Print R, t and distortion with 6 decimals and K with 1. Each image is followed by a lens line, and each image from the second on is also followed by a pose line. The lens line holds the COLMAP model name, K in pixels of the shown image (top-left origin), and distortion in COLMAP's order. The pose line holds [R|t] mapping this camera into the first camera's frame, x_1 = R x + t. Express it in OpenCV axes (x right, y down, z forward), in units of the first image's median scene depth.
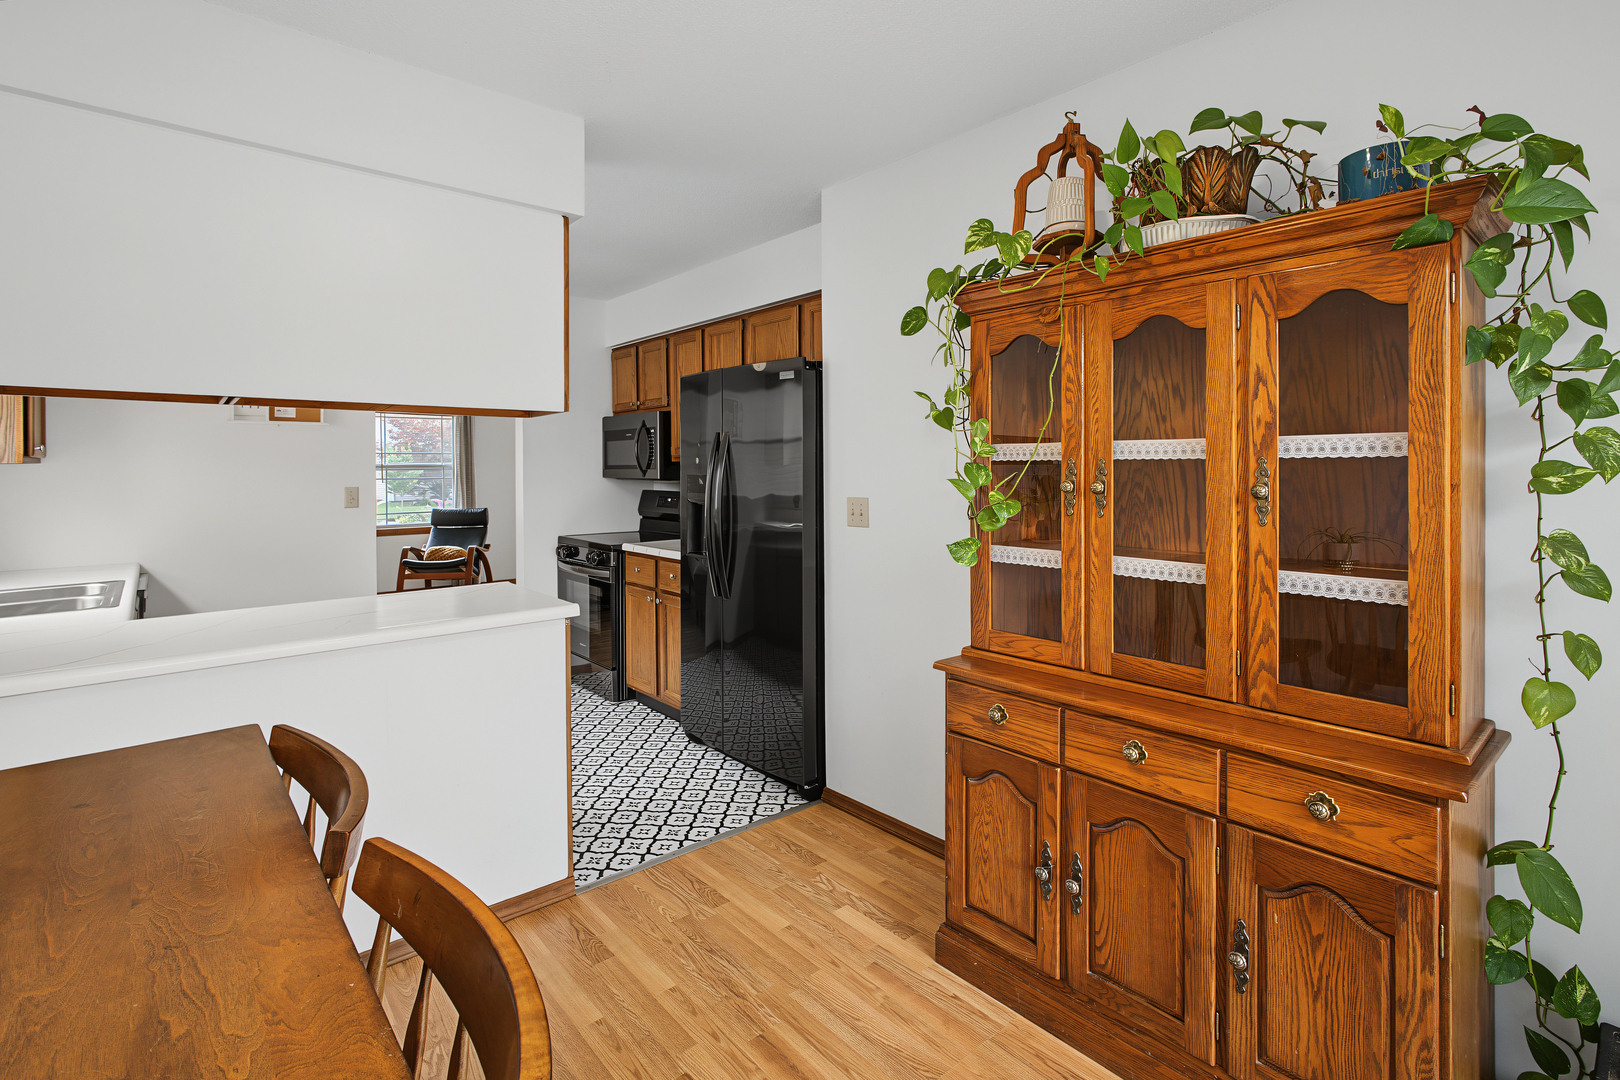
lens RADIAL K [[752.9, 0, 763.0], [0, 752.9, 479.2], [0, 0, 1]] dist [-0.009334, 0.004296]
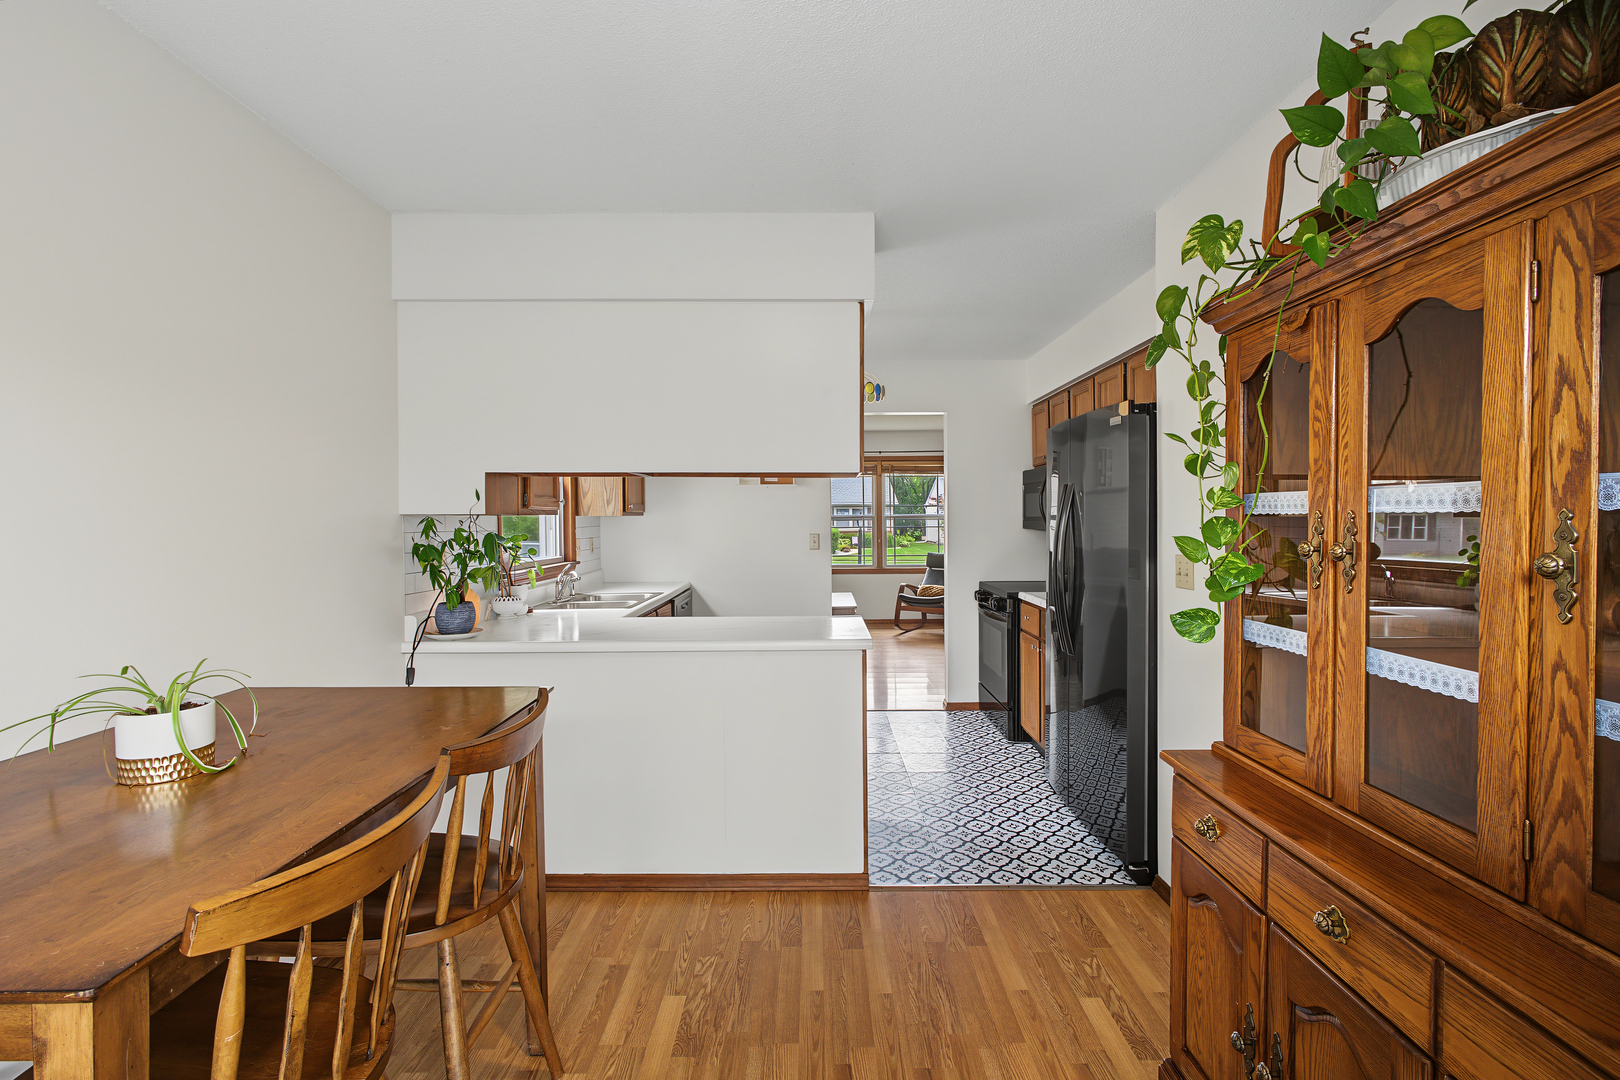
lens RADIAL K [[694.1, 0, 808.4], [0, 694.1, 536.6], [0, 0, 1]] dist [-0.008407, 0.004477]
pose [[0.775781, 0.016579, -0.630784, 0.444306], [-0.008529, 0.999839, 0.015790, -0.009120], [0.630944, -0.006870, 0.775798, 0.151696]]
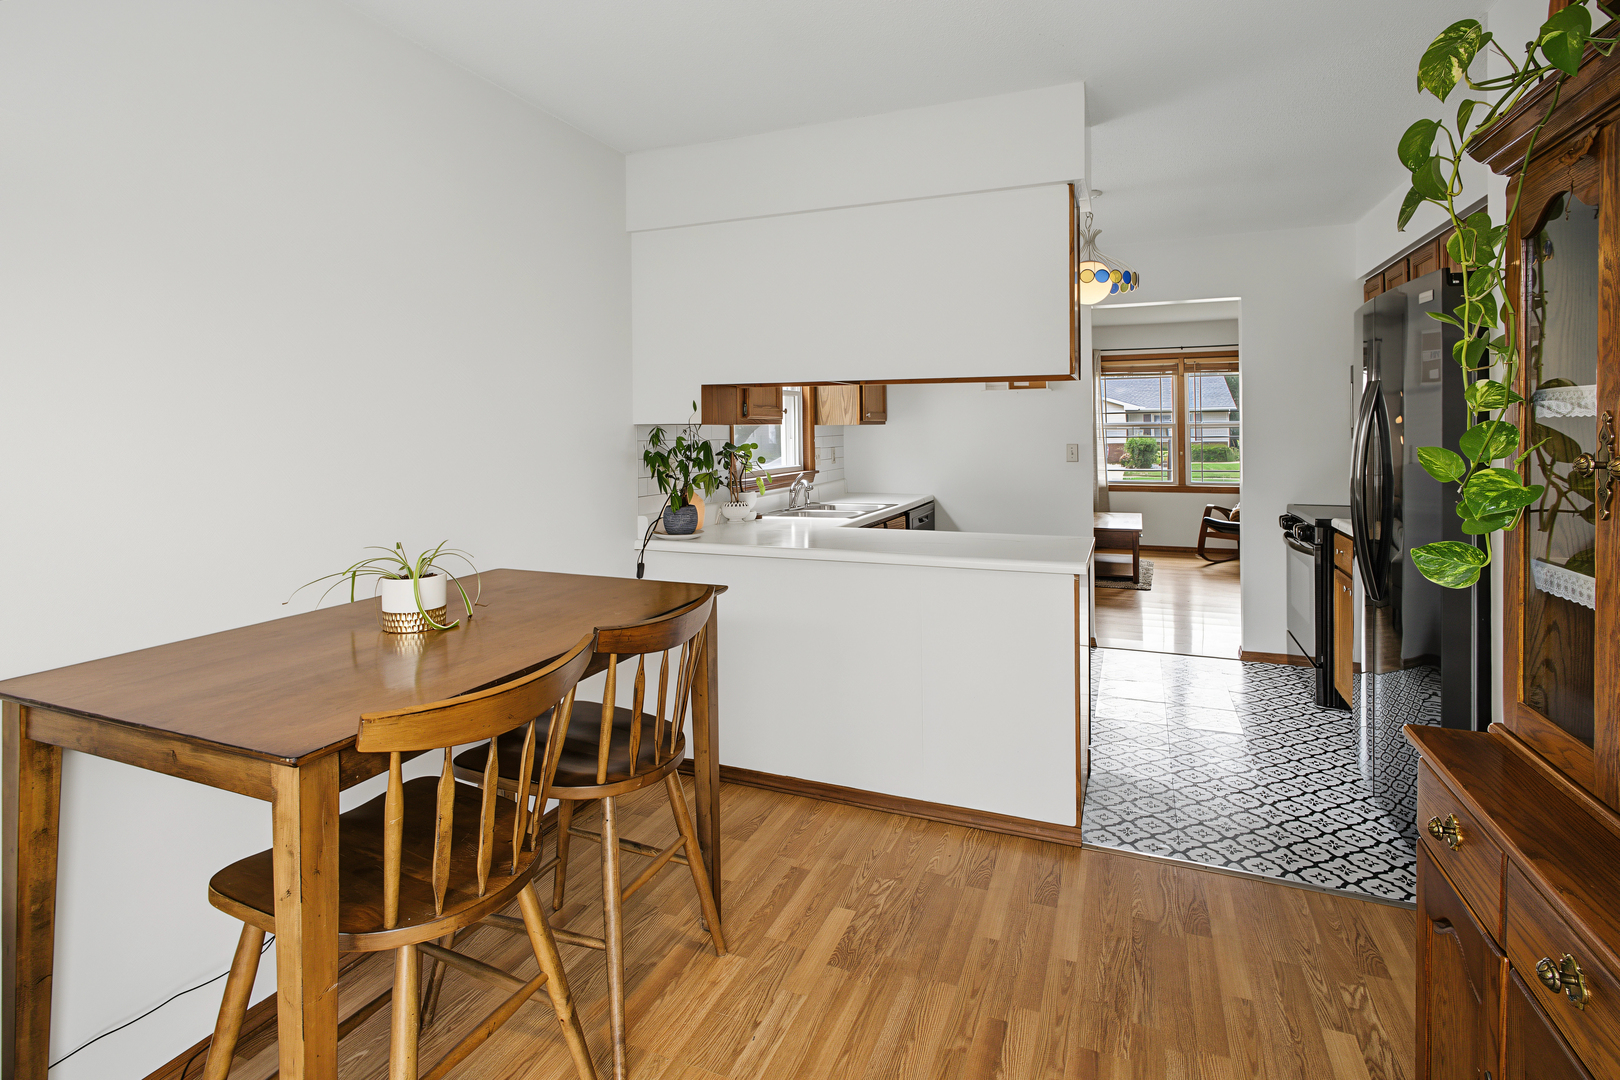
lens RADIAL K [[752.9, 0, 828.4], [0, 752.9, 447.0], [0, 0, 1]] dist [-0.009334, 0.004296]
pose [[0.491079, 0.019548, -0.870896, 0.592170], [-0.007534, 0.999806, 0.018193, -0.008323], [0.871083, -0.002373, 0.491131, 0.258554]]
